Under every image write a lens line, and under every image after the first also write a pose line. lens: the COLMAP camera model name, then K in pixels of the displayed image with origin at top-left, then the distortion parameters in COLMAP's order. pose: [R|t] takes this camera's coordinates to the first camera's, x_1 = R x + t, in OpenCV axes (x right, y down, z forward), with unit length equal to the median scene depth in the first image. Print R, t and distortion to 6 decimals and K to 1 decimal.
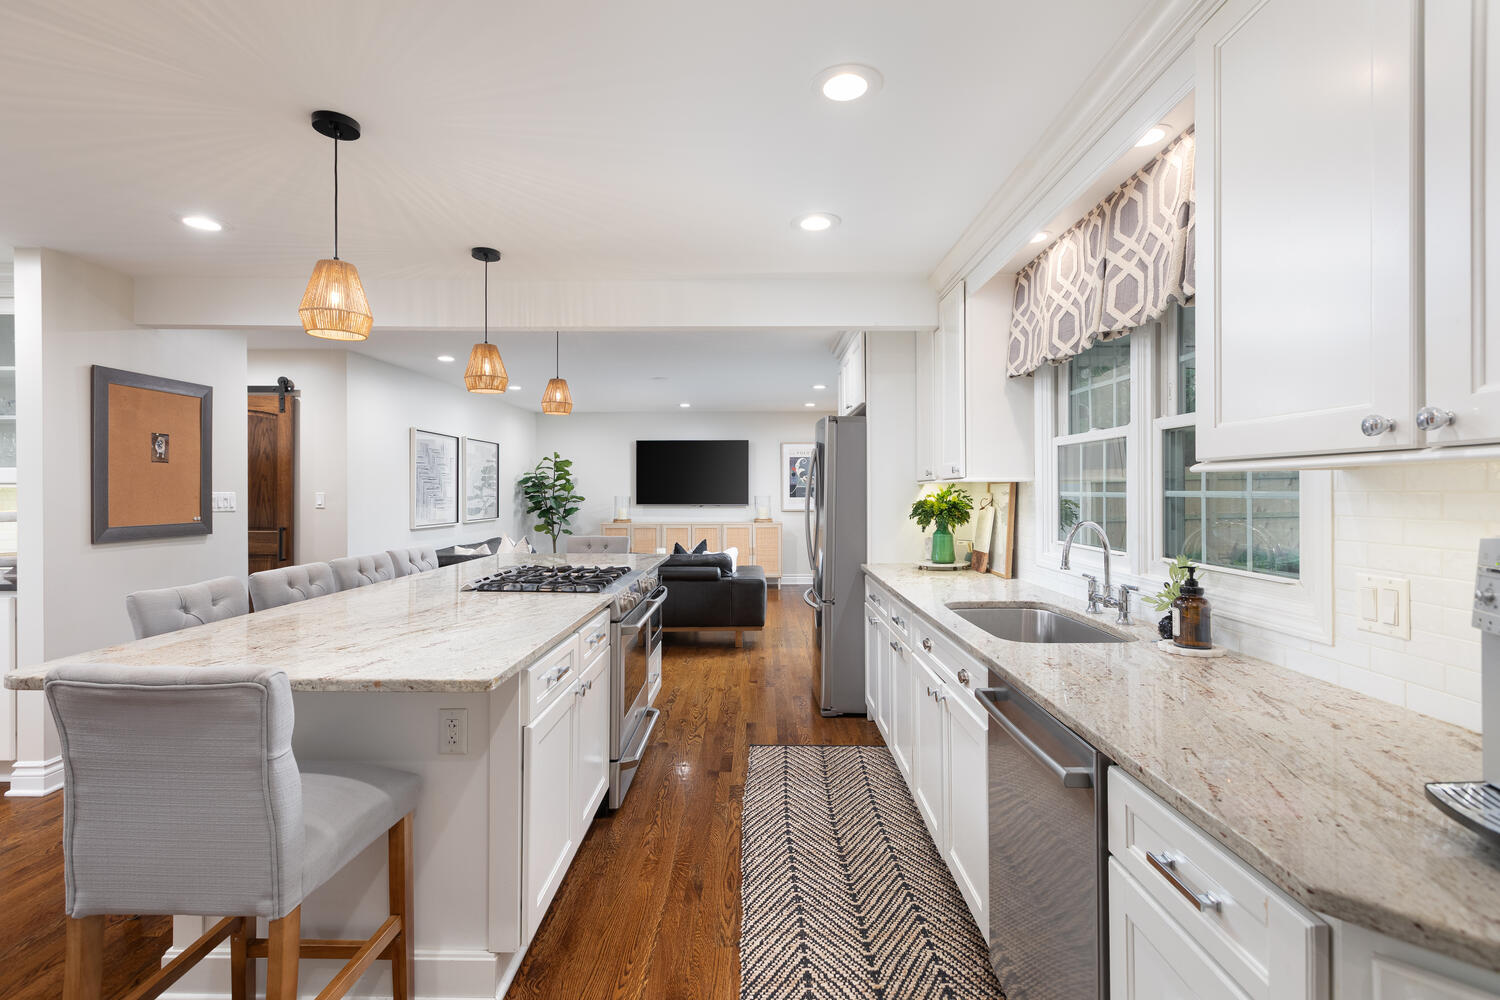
lens RADIAL K [[688.9, 0, 755.5], [0, 688.9, 490.7], [0, 0, 1]] dist [0.002207, 0.000187]
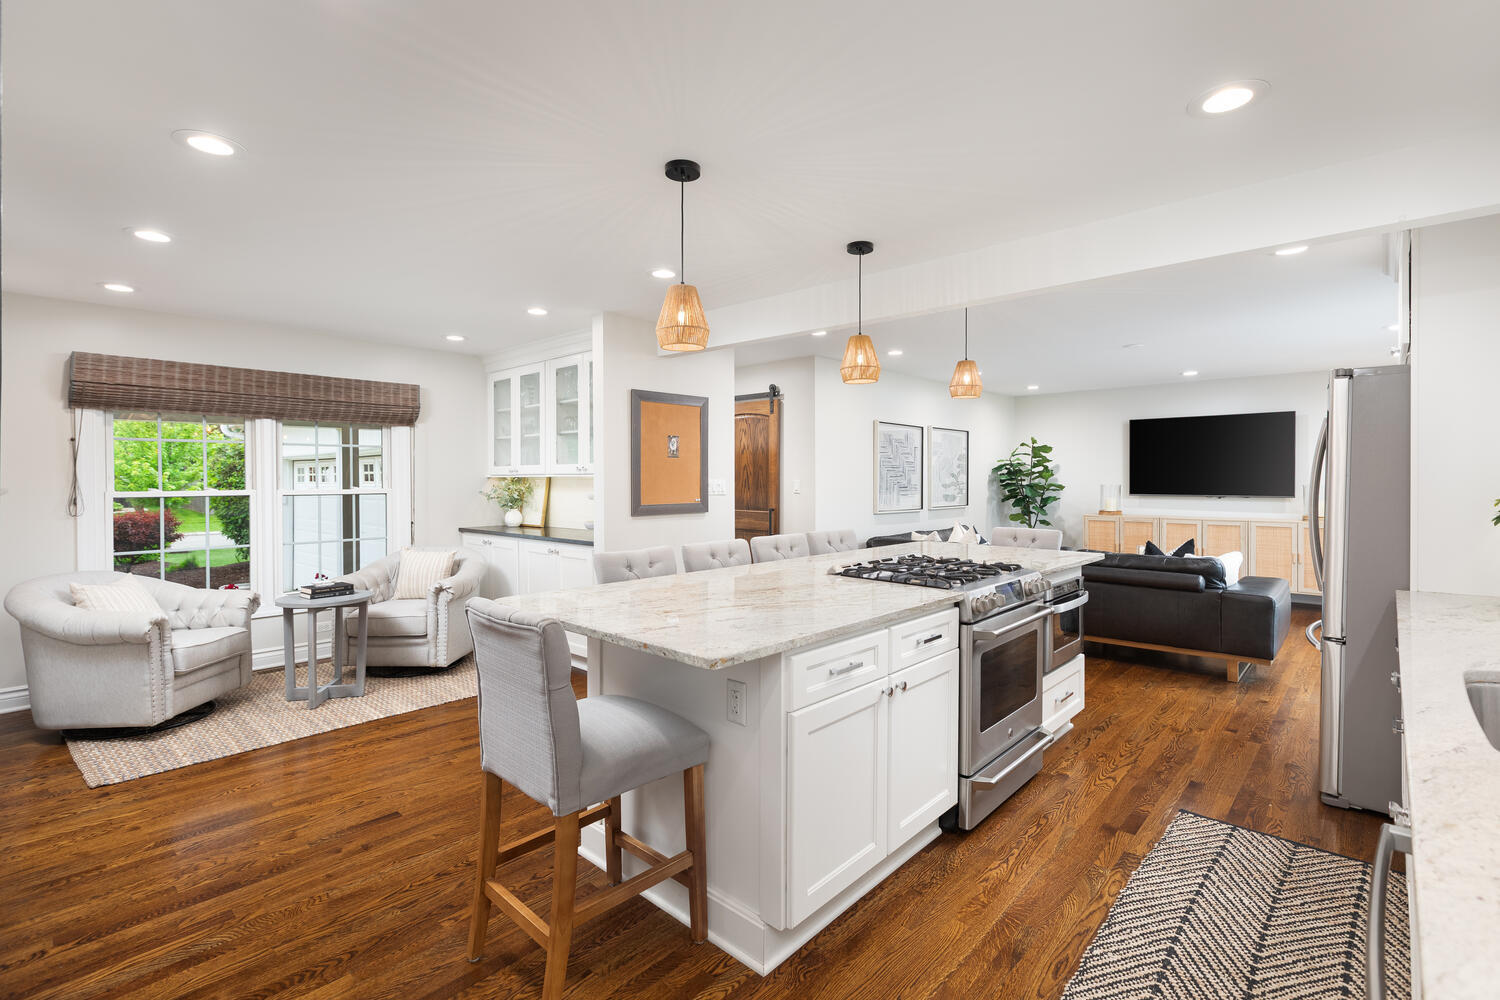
lens RADIAL K [[691.6, 0, 745.2], [0, 691.6, 482.7], [0, 0, 1]] dist [0.000762, 0.000044]
pose [[0.741940, 0.004888, -0.670448, 0.139880], [-0.000347, 0.999976, 0.006906, -0.000940], [0.670466, -0.004891, 0.741924, 0.097791]]
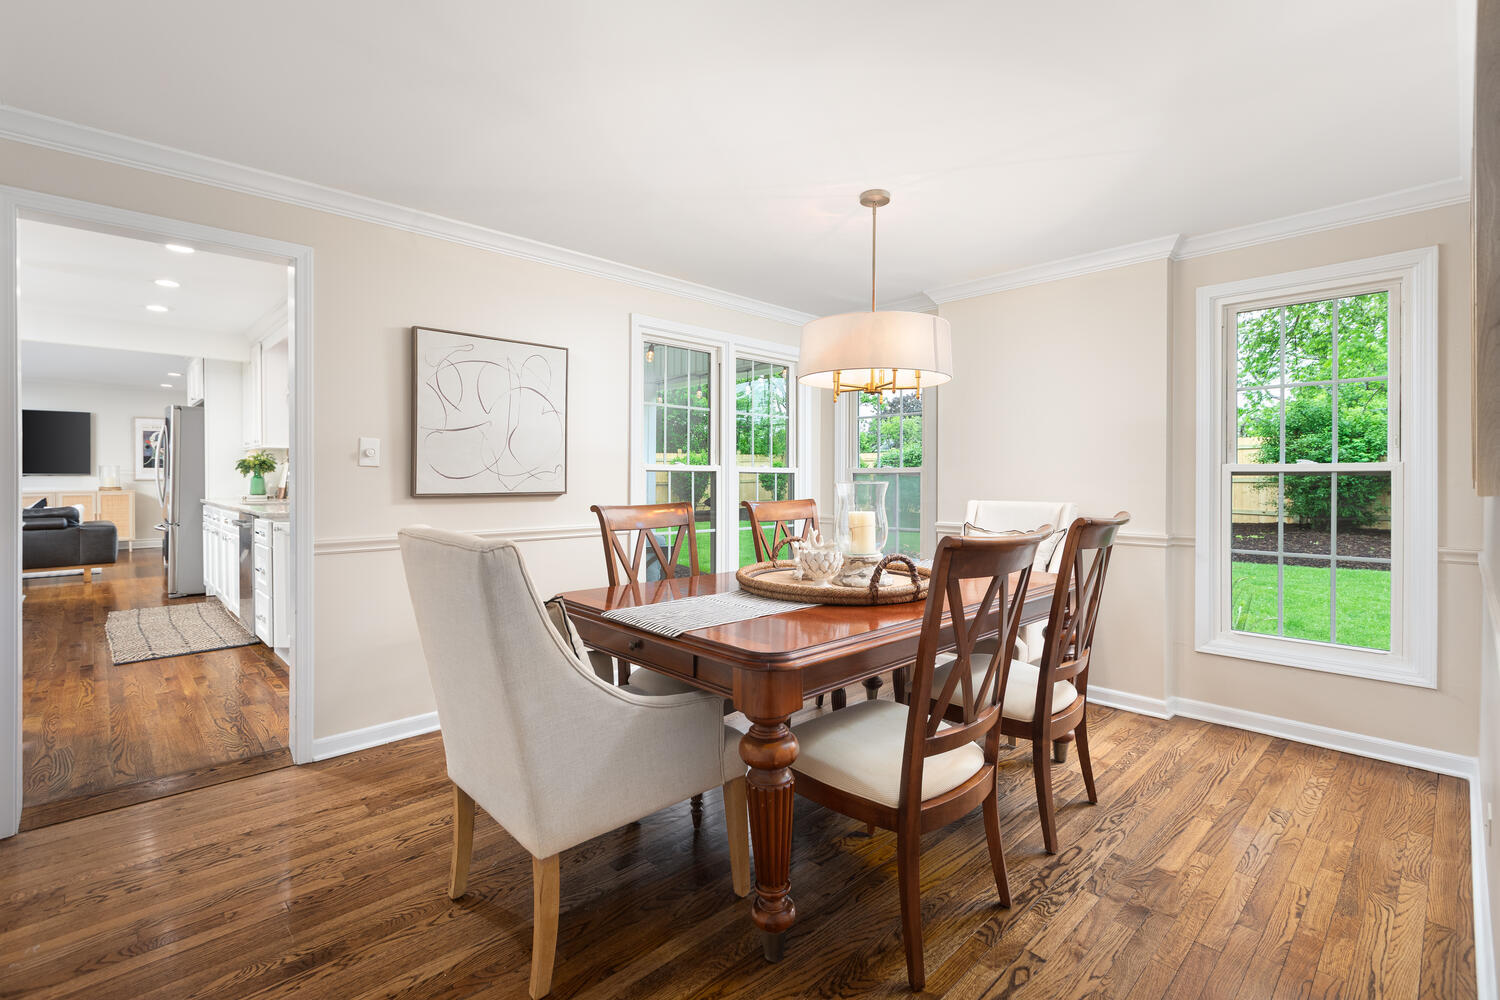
lens RADIAL K [[688.9, 0, 755.5], [0, 688.9, 490.7], [0, 0, 1]] dist [0.002207, 0.000187]
pose [[0.715828, -0.007638, 0.698234, -0.048810], [-0.004561, 0.999868, 0.015614, 0.059460], [-0.698261, -0.014361, 0.715699, -1.125928]]
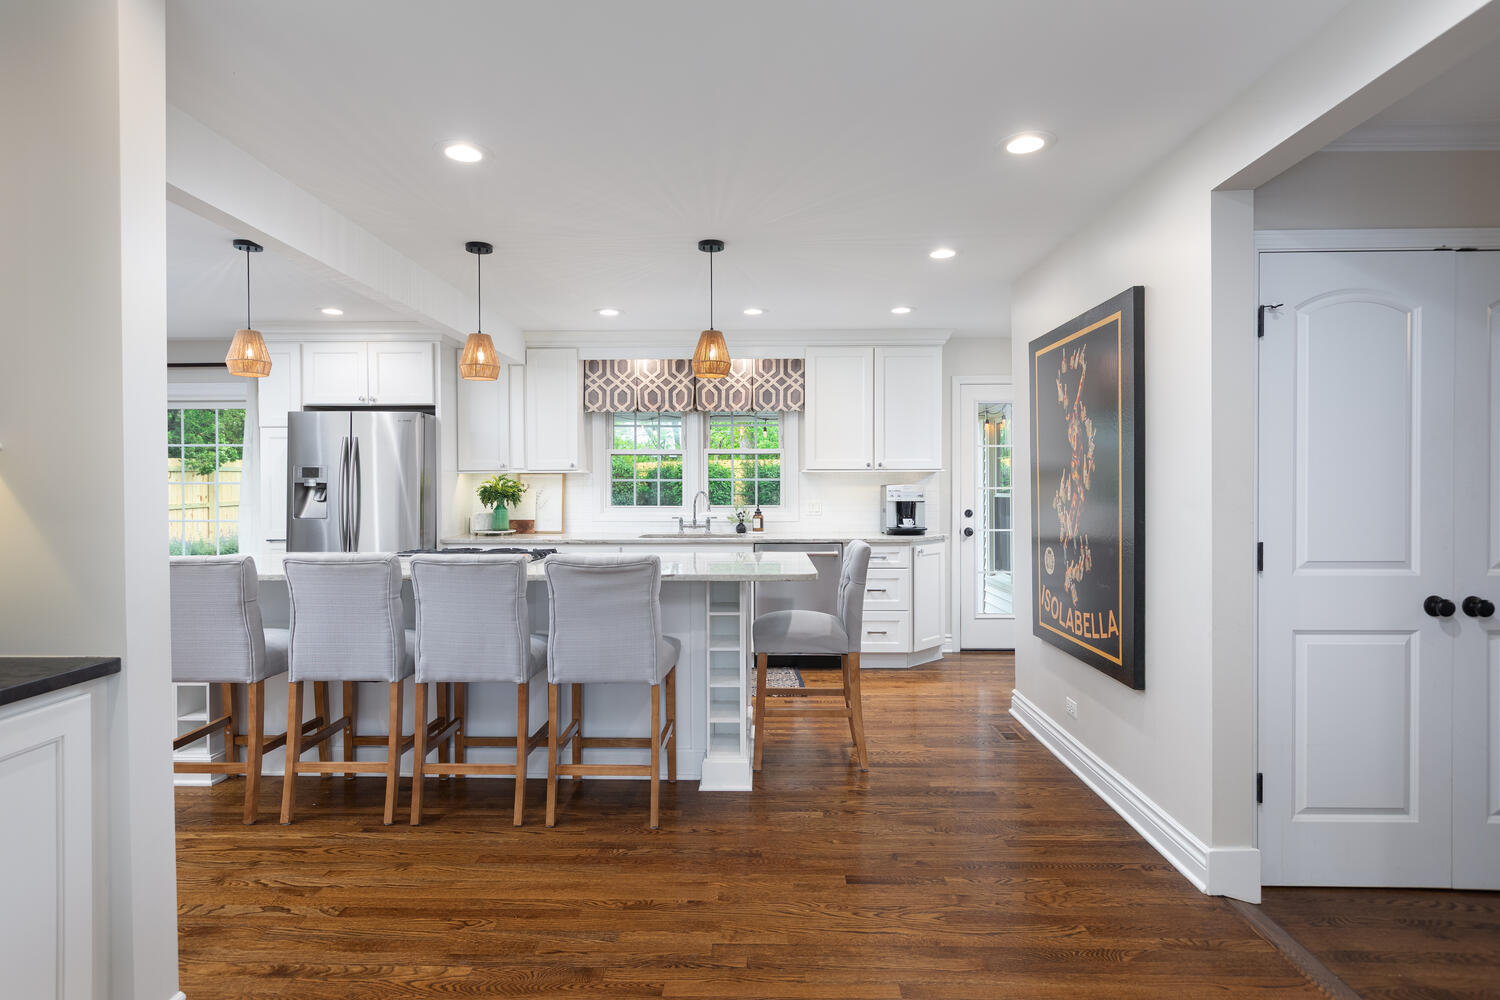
lens RADIAL K [[796.6, 0, 748.3], [0, 796.6, 490.2], [0, 0, 1]] dist [0.002066, 0.000348]
pose [[0.018060, -0.003428, 0.999831, -1.284541], [0.002301, 0.999992, 0.003387, 0.018833], [-0.999834, 0.002239, 0.018067, 0.459408]]
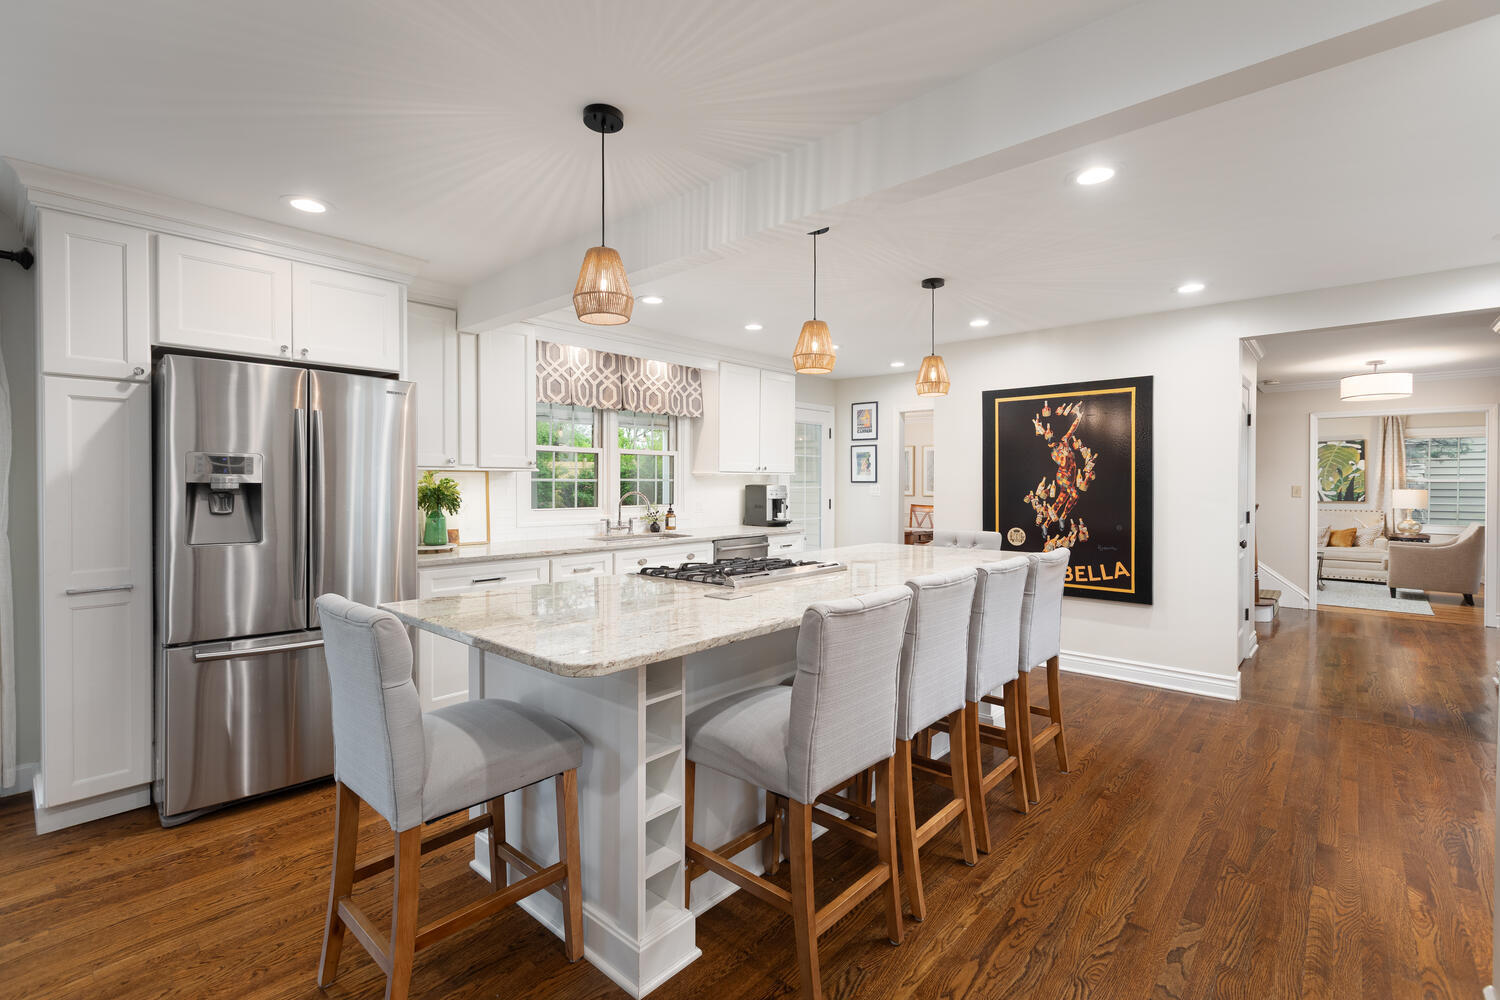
lens RADIAL K [[673.6, 0, 766.8], [0, 673.6, 480.8], [0, 0, 1]] dist [0.000679, 0.000065]
pose [[-0.750148, 0.001647, 0.661268, -0.777340], [-0.000634, 0.999995, -0.003211, 0.008561], [-0.661269, -0.002828, -0.750143, 1.386965]]
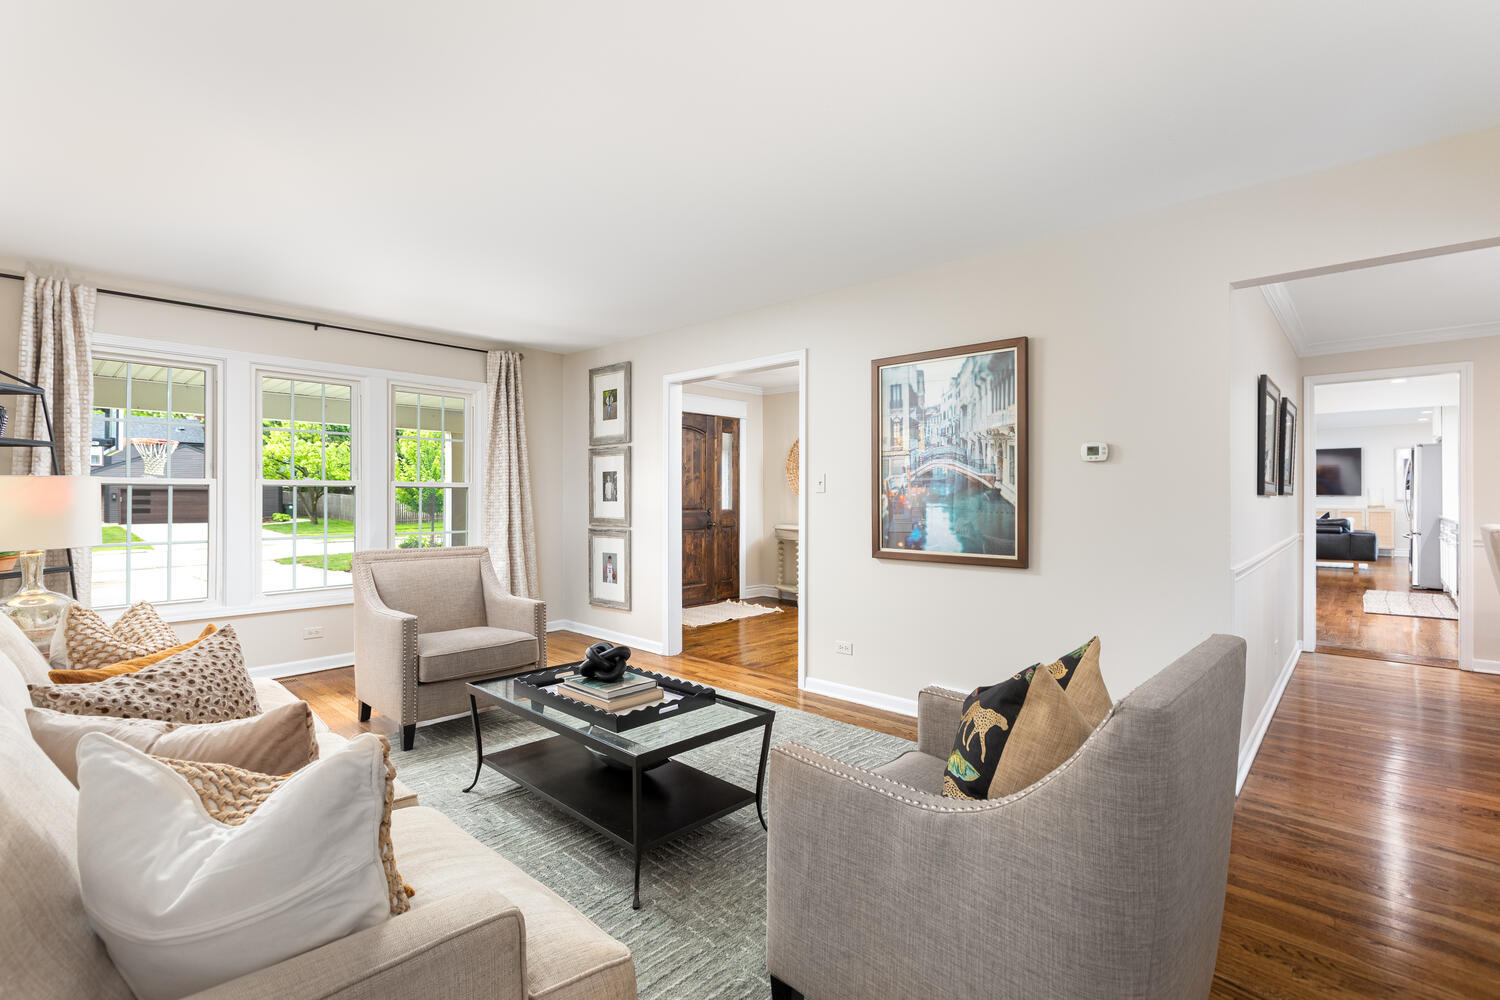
lens RADIAL K [[688.9, 0, 755.5], [0, 688.9, 490.7], [0, 0, 1]] dist [0.002207, 0.000187]
pose [[0.750804, -0.002928, -0.660518, -0.018242], [-0.001631, 0.999979, -0.006287, 0.053844], [0.660523, 0.005798, 0.750784, -2.018042]]
